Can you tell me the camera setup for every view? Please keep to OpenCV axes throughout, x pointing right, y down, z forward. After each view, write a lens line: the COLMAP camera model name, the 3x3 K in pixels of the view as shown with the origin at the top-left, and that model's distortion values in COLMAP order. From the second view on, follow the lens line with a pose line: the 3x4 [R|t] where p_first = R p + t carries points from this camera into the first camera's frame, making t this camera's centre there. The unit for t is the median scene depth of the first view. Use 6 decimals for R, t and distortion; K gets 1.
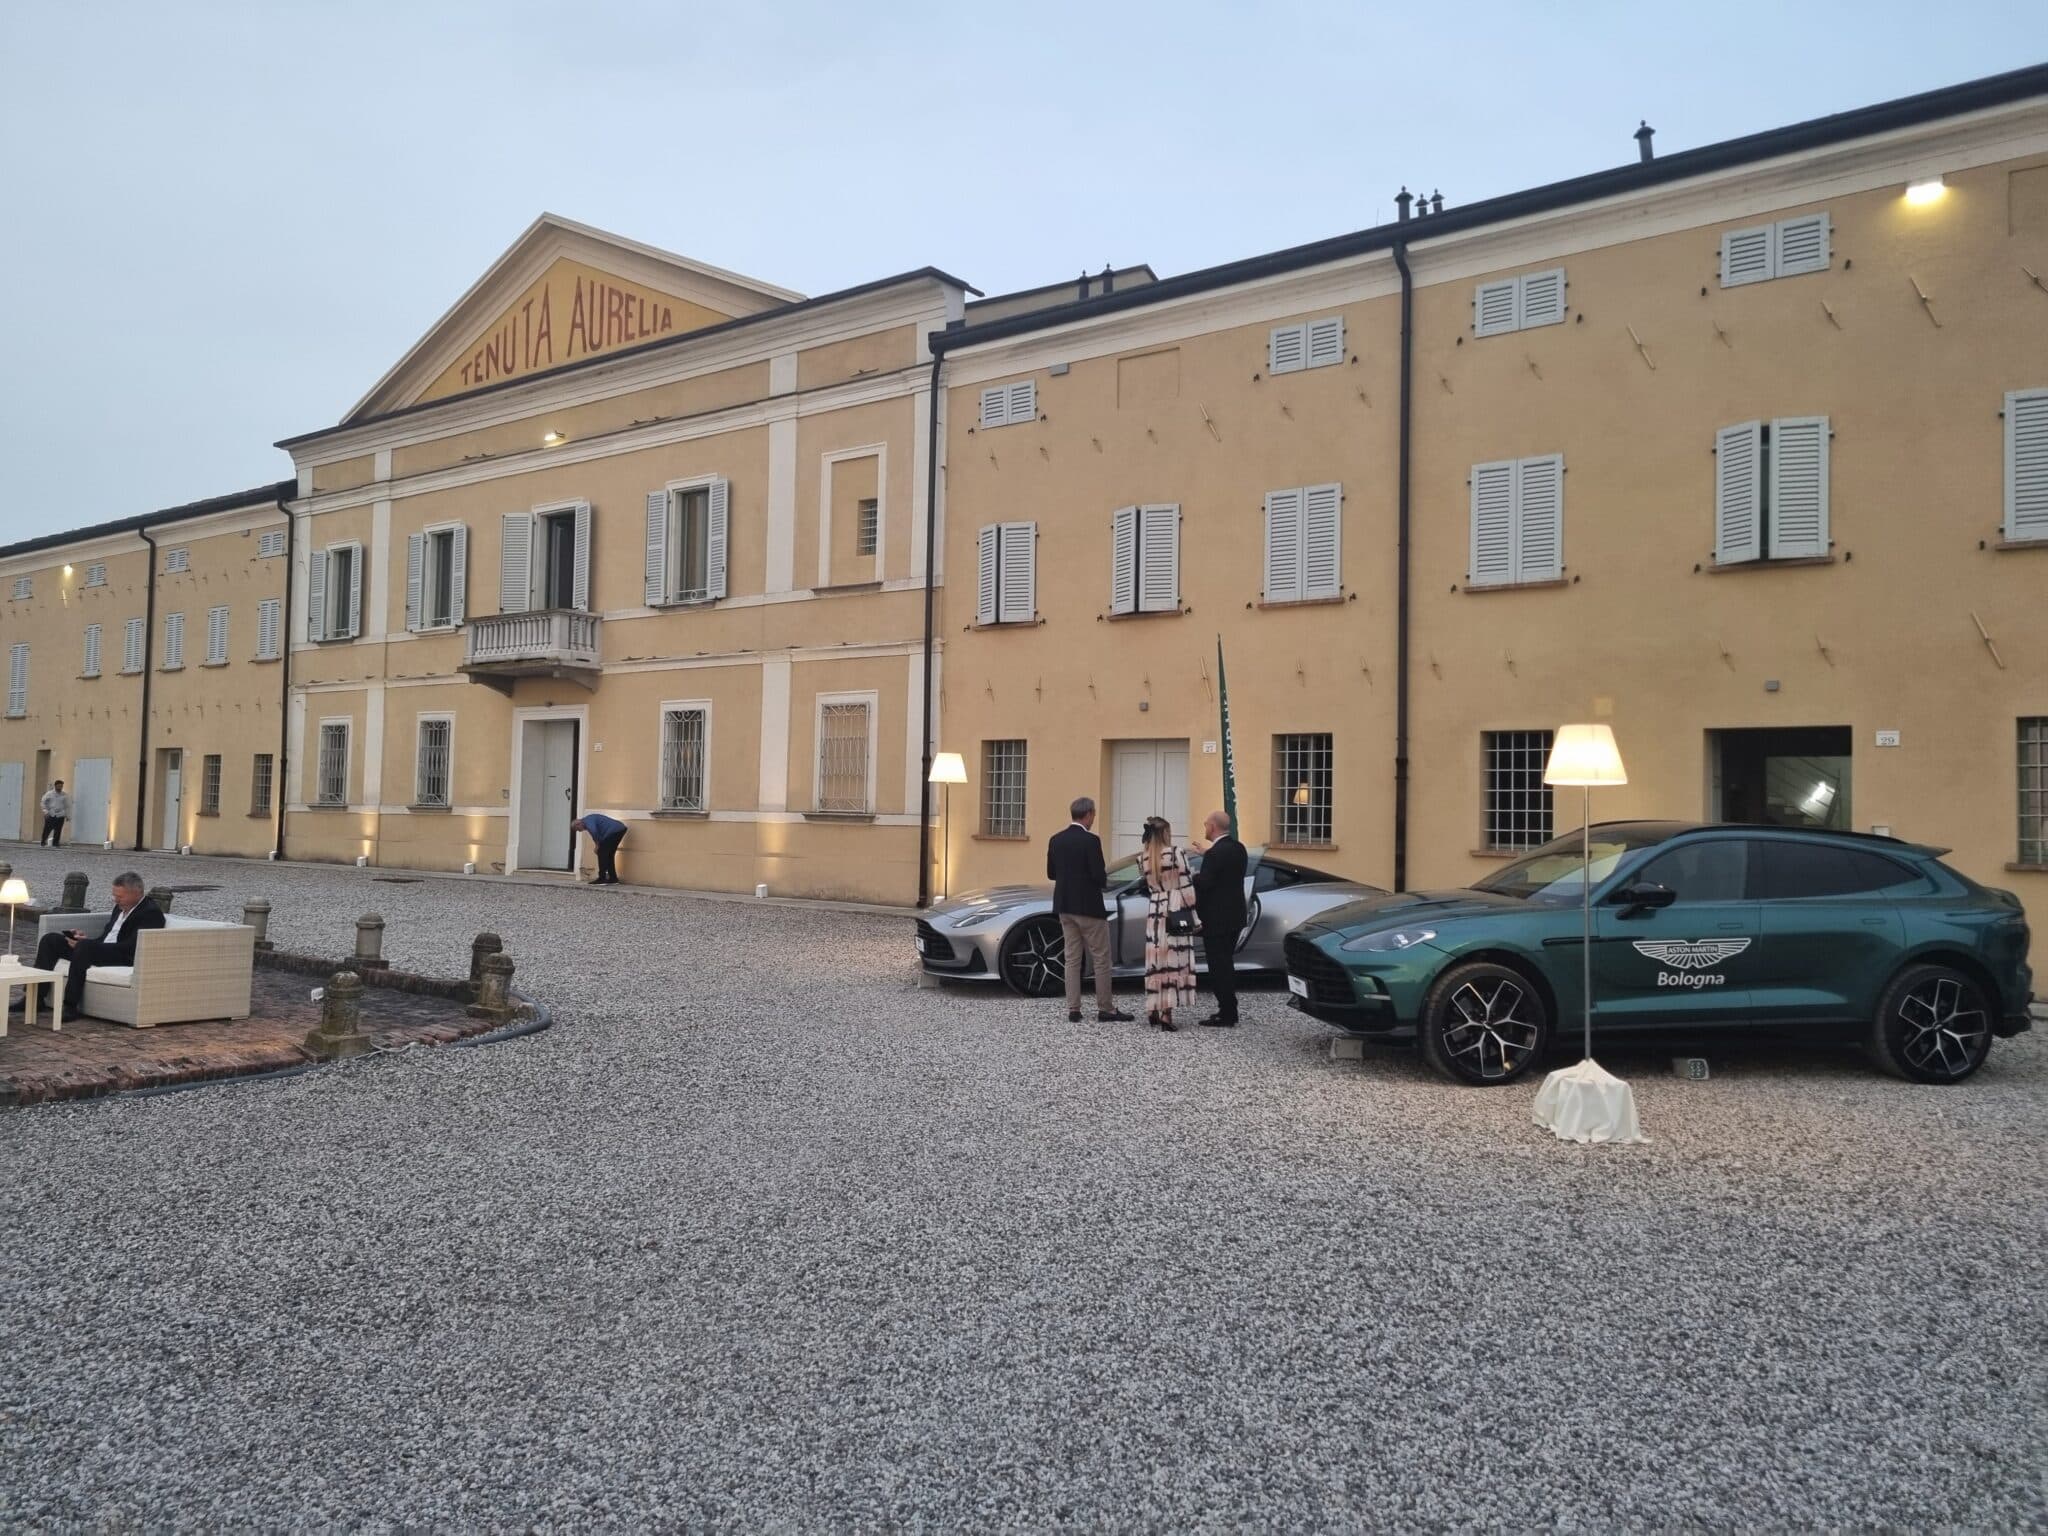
lens RADIAL K [[1538.2, 0, 1018.4], [0, 1538.2, 736.4], [0, 0, 1]] dist [0.059044, -0.044709]
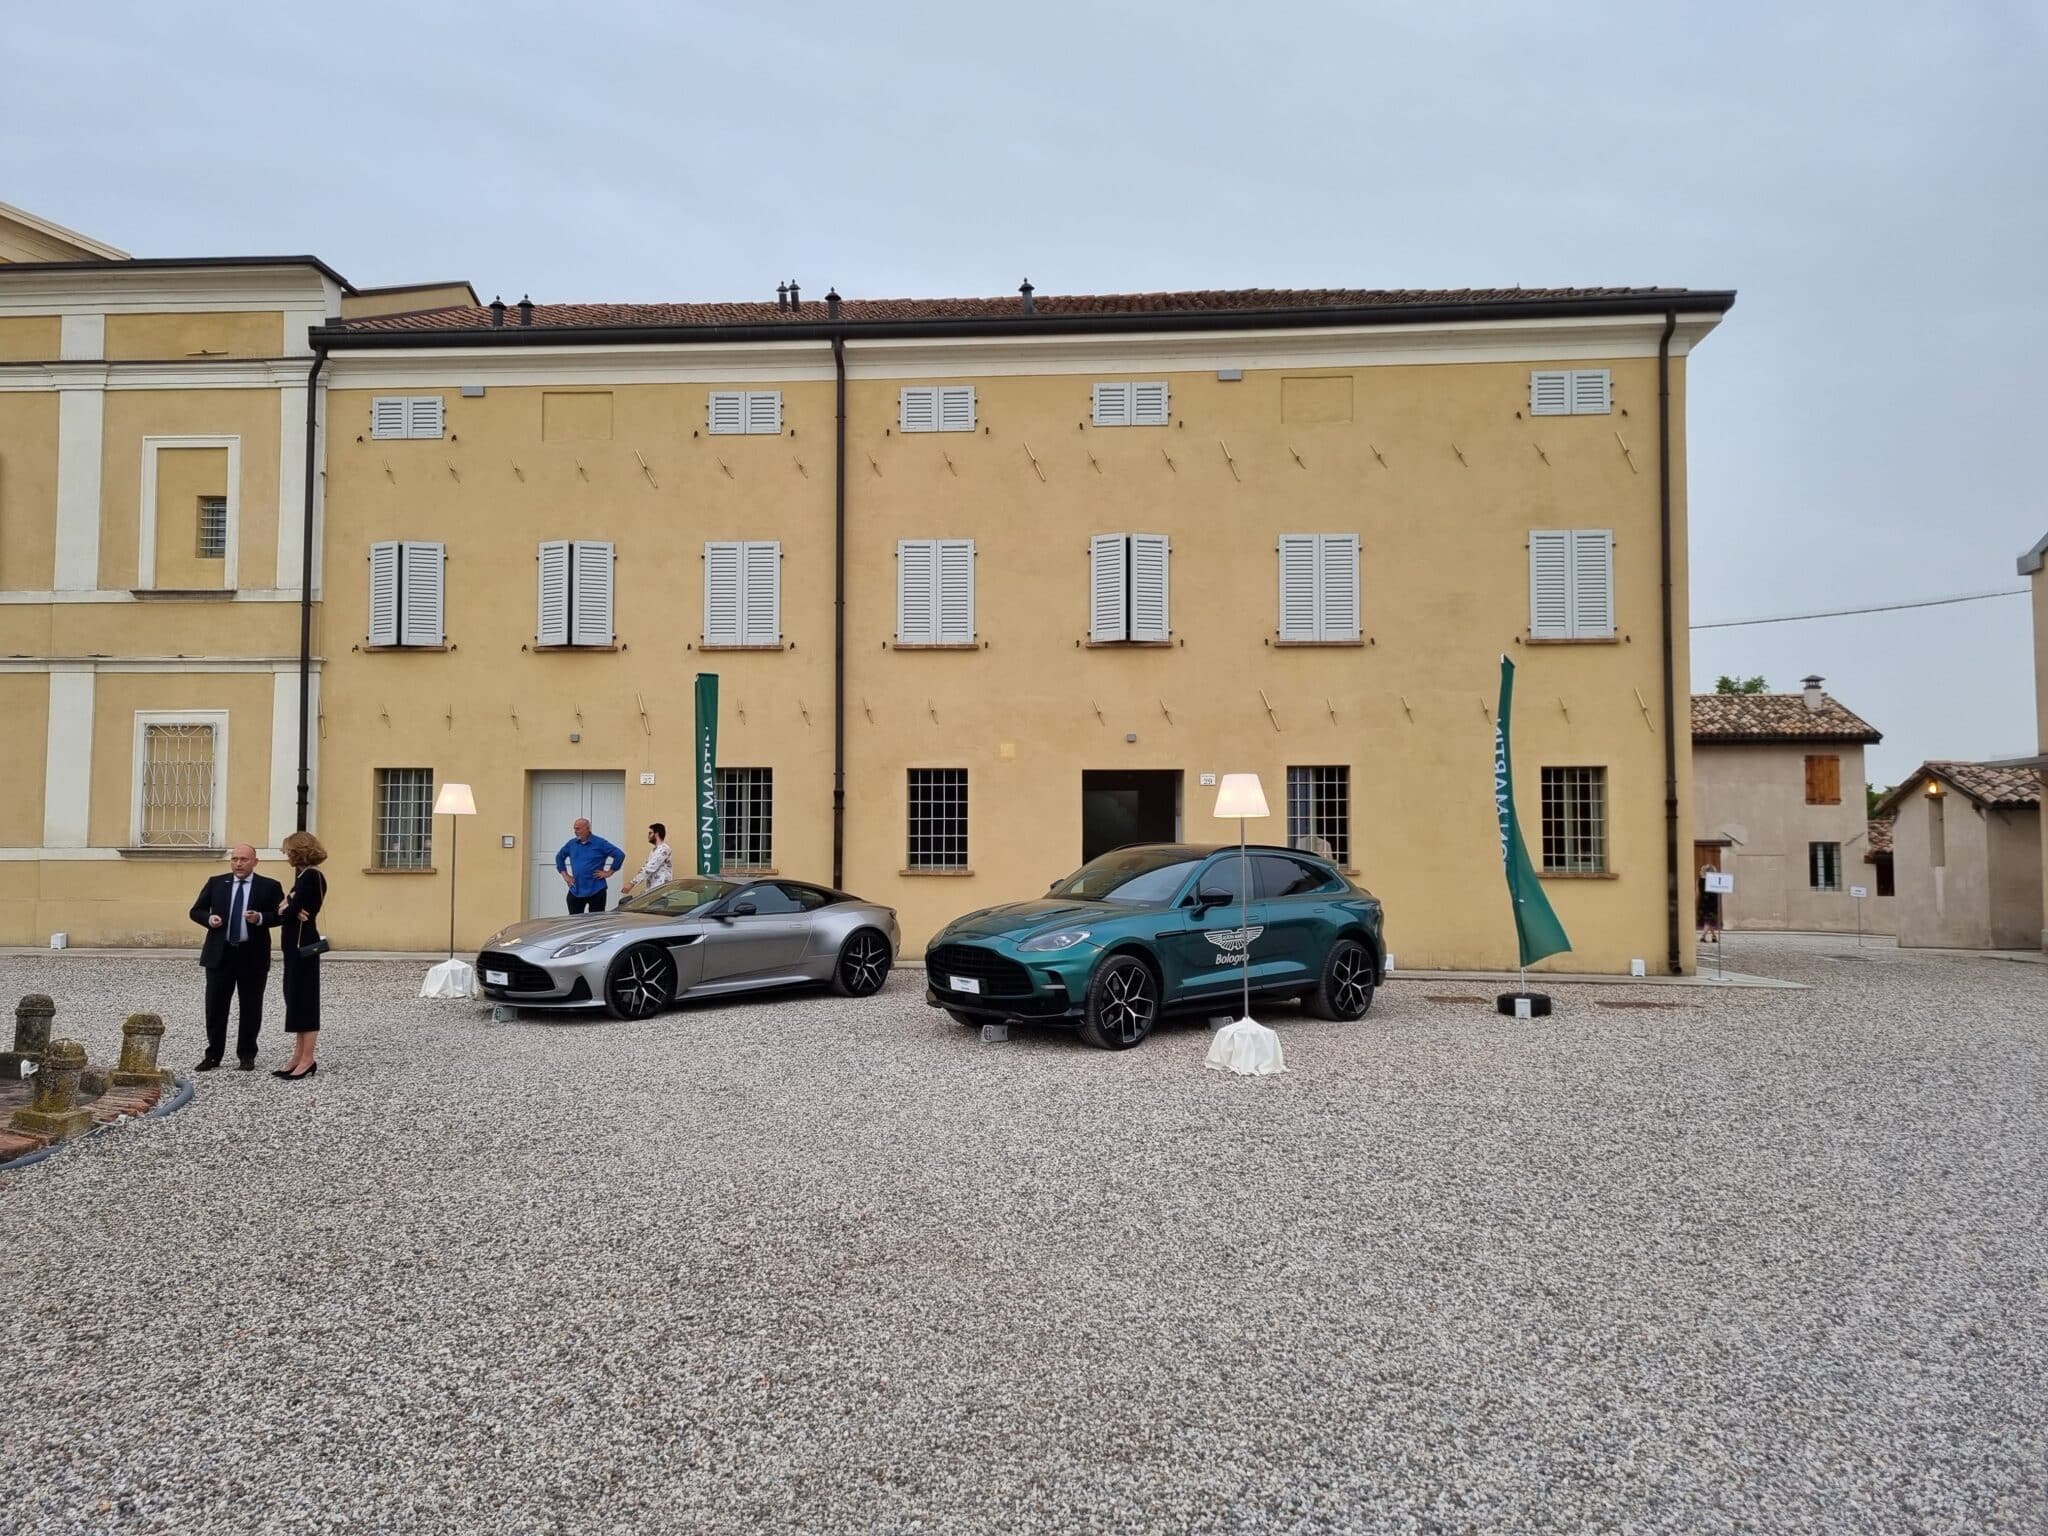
lens RADIAL K [[1538.2, 0, 1018.4], [0, 1538.2, 736.4], [0, 0, 1]] dist [0.059044, -0.044709]
pose [[0.827179, 0.026626, 0.561307, -0.264453], [-0.016956, 0.999605, -0.022430, -0.002821], [-0.561682, 0.009036, 0.827304, -0.009365]]
